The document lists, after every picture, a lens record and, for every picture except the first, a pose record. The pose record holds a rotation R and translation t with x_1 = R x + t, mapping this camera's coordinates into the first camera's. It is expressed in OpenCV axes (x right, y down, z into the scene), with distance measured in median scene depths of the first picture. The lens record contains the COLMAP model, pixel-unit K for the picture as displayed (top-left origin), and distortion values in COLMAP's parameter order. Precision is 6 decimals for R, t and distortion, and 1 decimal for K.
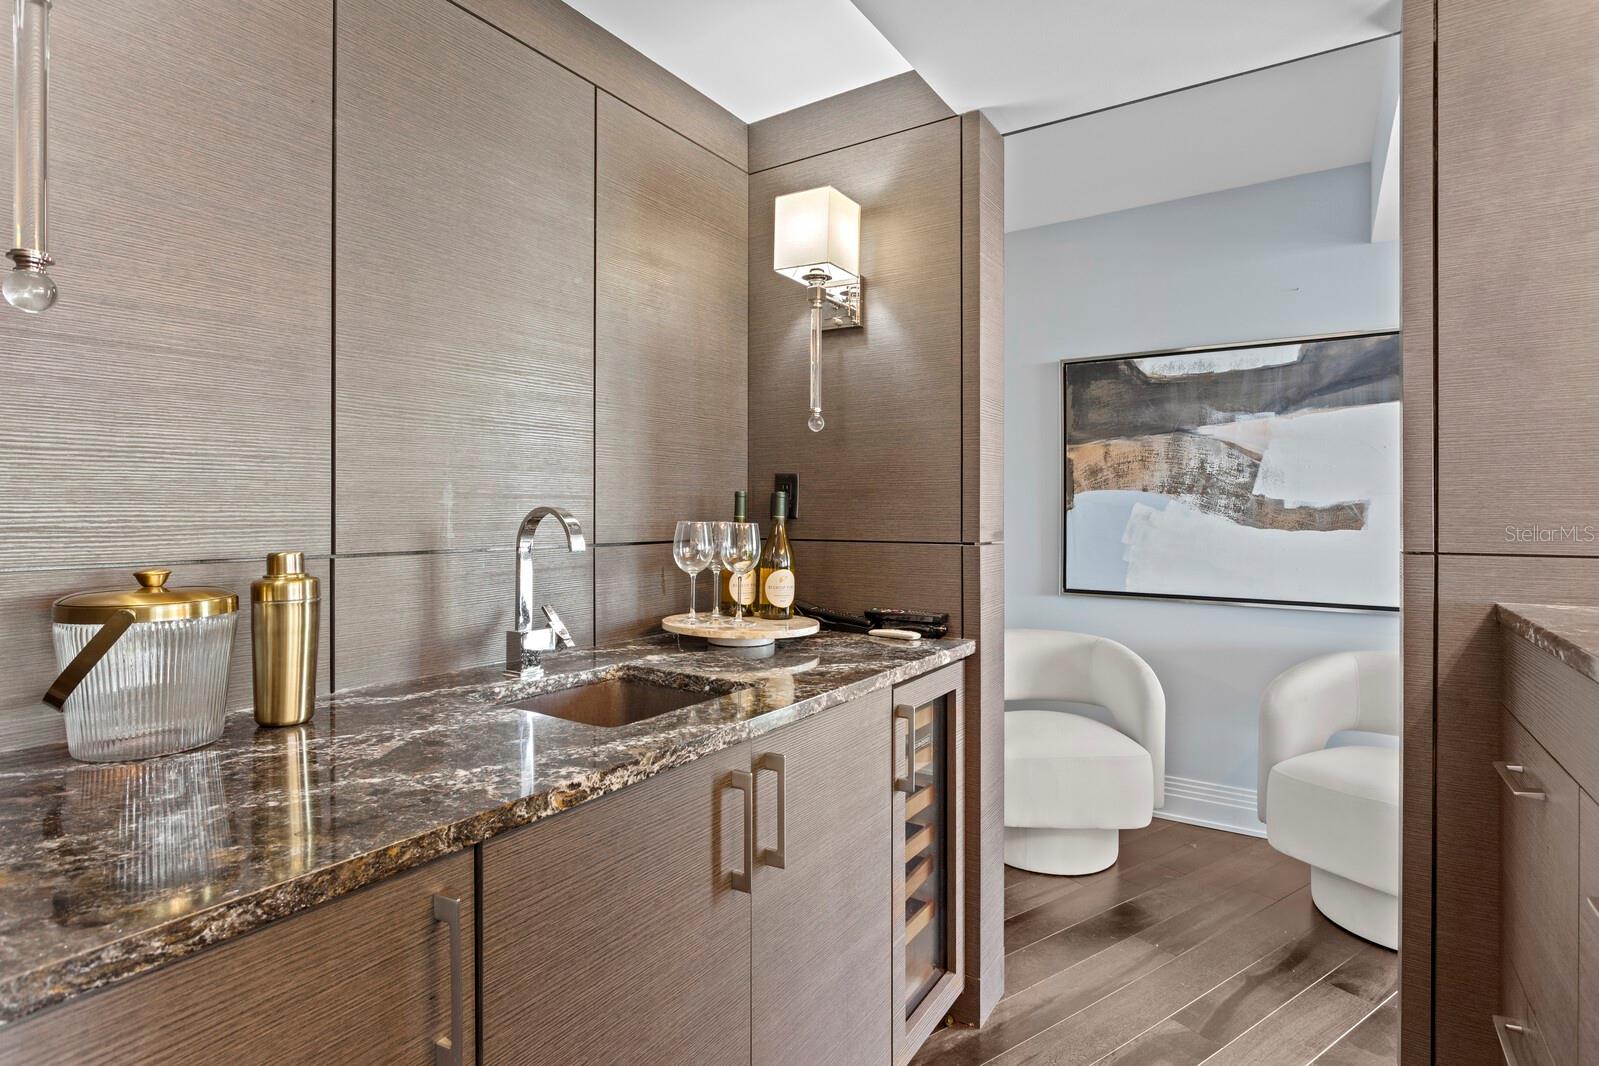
lens RADIAL K [[799.0, 0, 801.2], [0, 799.0, 515.4], [0, 0, 1]] dist [-0.025698, 0.013394]
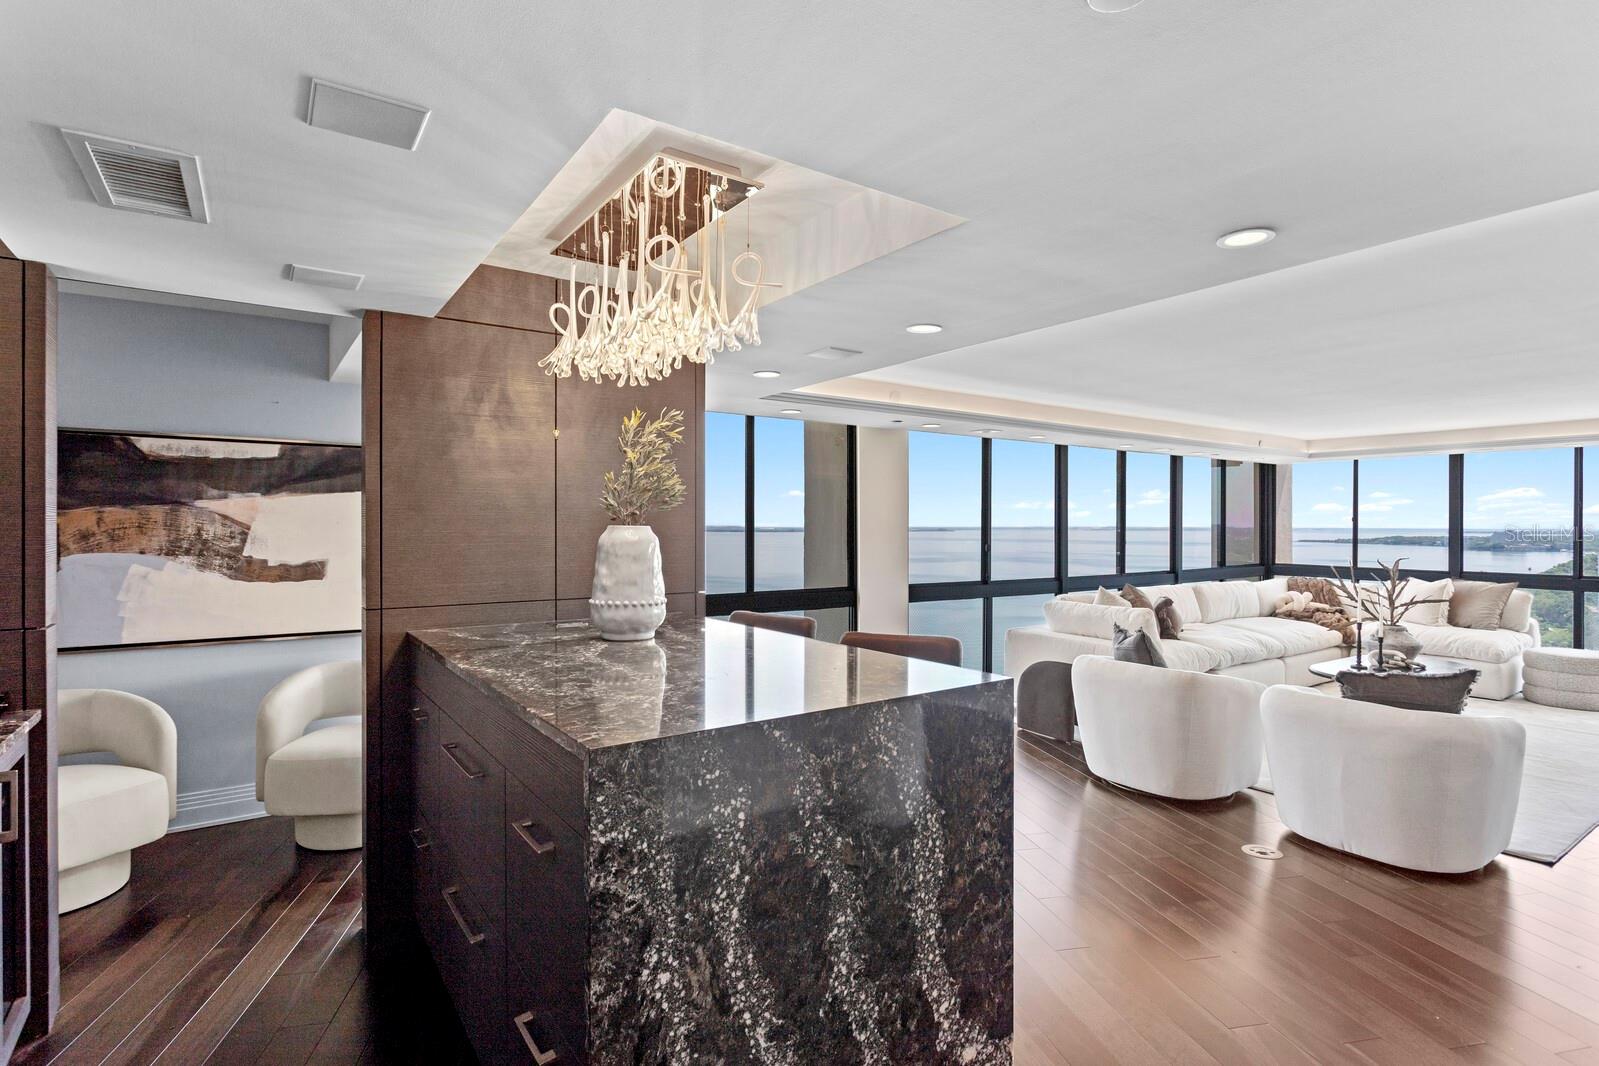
lens RADIAL K [[799.0, 0, 801.2], [0, 799.0, 515.4], [0, 0, 1]] dist [-0.025698, 0.013394]
pose [[0.361644, 0.007506, 0.932286, -0.310960], [0.003982, 0.999946, -0.009596, -0.077354], [-0.932308, 0.007182, 0.361595, -0.322512]]
